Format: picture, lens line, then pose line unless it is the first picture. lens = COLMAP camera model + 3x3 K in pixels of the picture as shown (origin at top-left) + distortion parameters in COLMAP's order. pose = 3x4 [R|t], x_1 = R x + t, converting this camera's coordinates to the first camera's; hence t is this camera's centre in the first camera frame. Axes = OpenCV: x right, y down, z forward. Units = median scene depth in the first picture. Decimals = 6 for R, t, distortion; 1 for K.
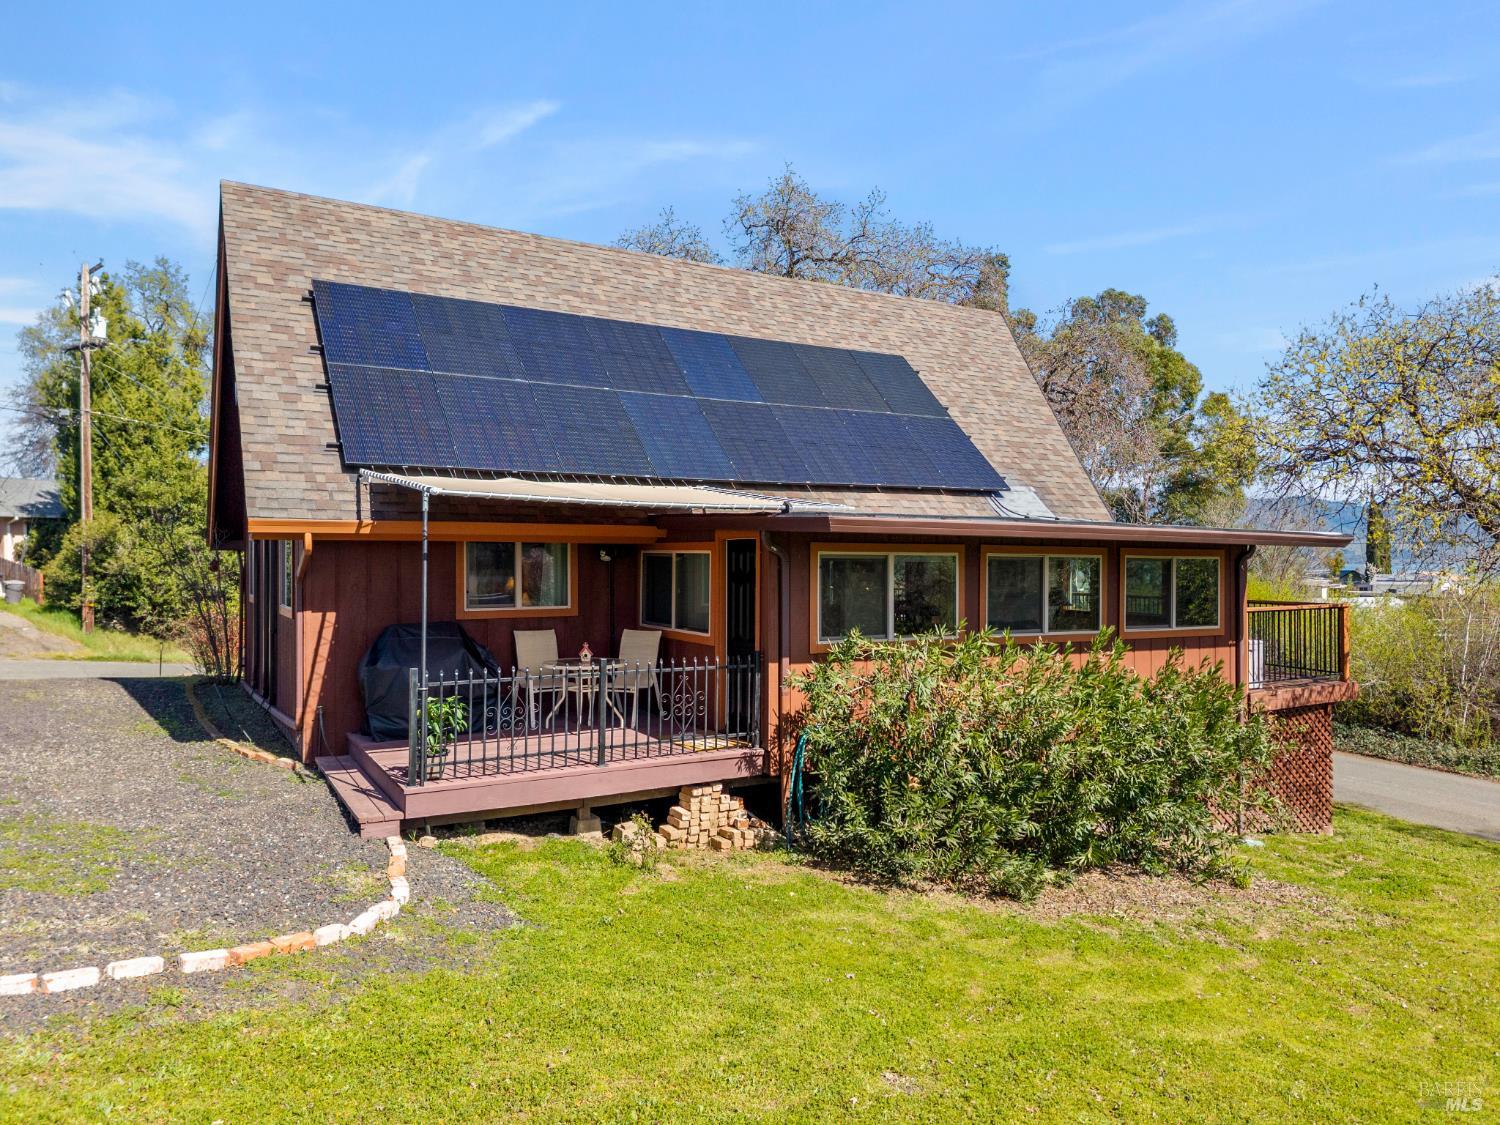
lens RADIAL K [[1005.2, 0, 750.0], [0, 1005.2, 562.5], [0, 0, 1]] dist [0.023145, -0.000972]
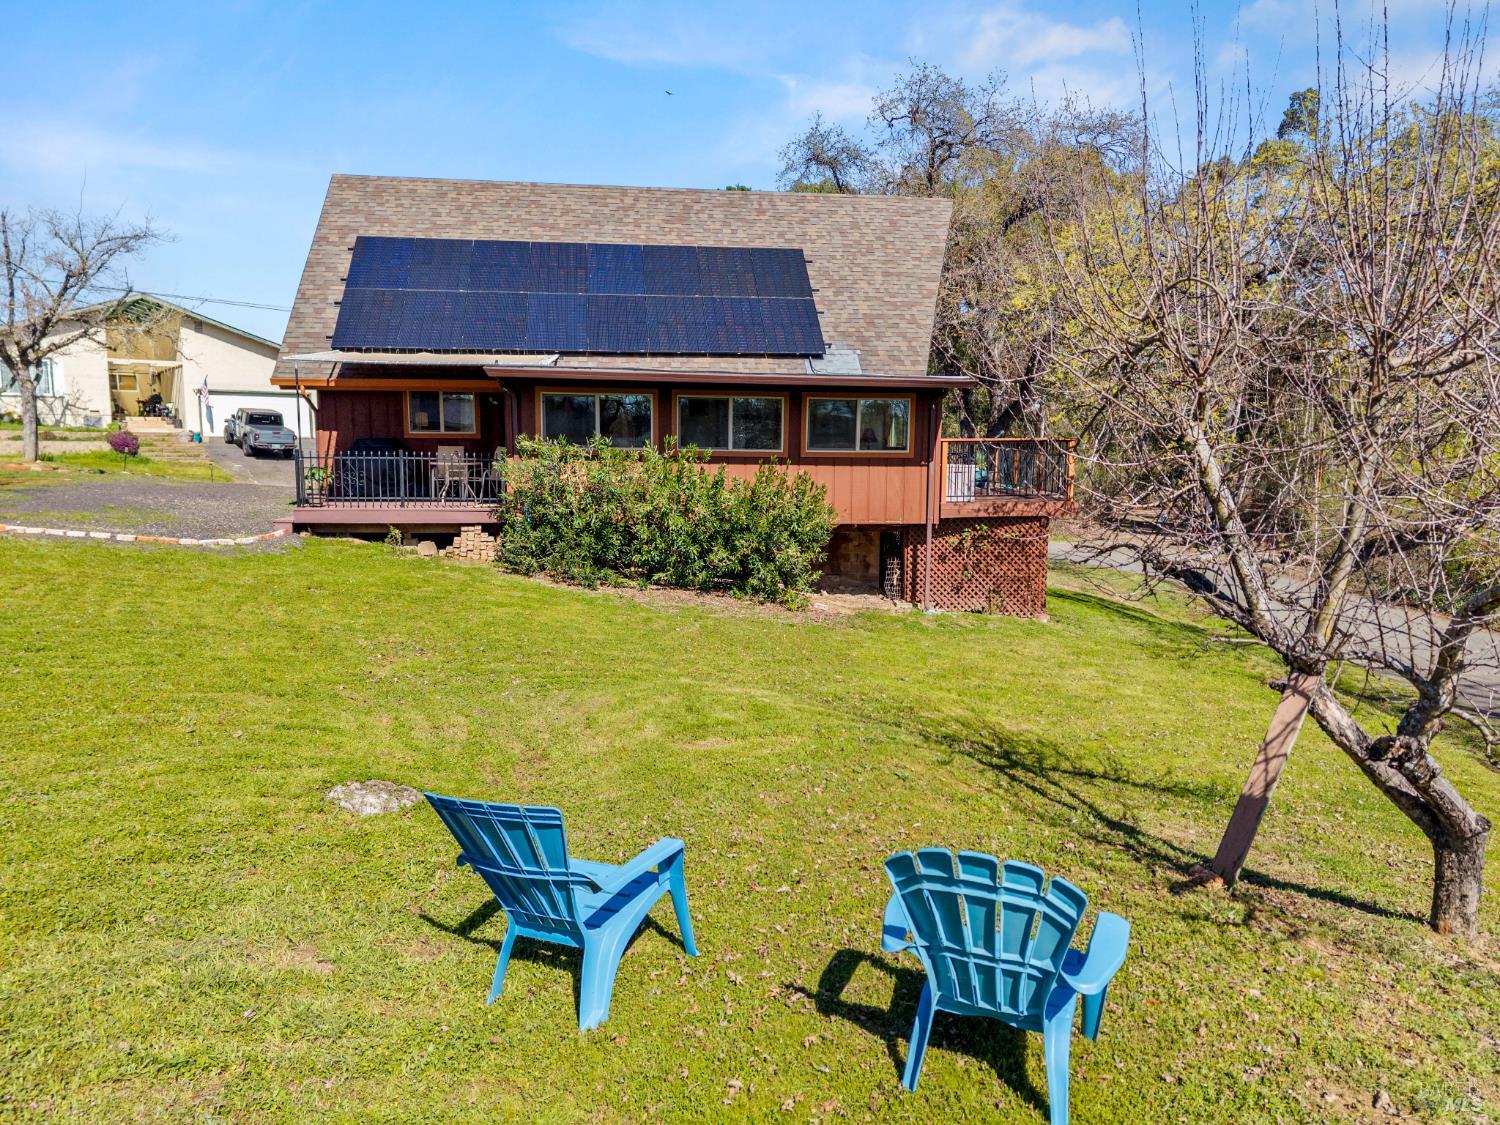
lens RADIAL K [[1005.2, 0, 750.0], [0, 1005.2, 562.5], [0, 0, 1]] dist [0.023145, -0.000972]
pose [[0.920432, 0.050151, -0.387672, 0.833630], [-0.005198, 0.993219, 0.116146, 0.058849], [0.390868, -0.104889, 0.914451, -0.330518]]
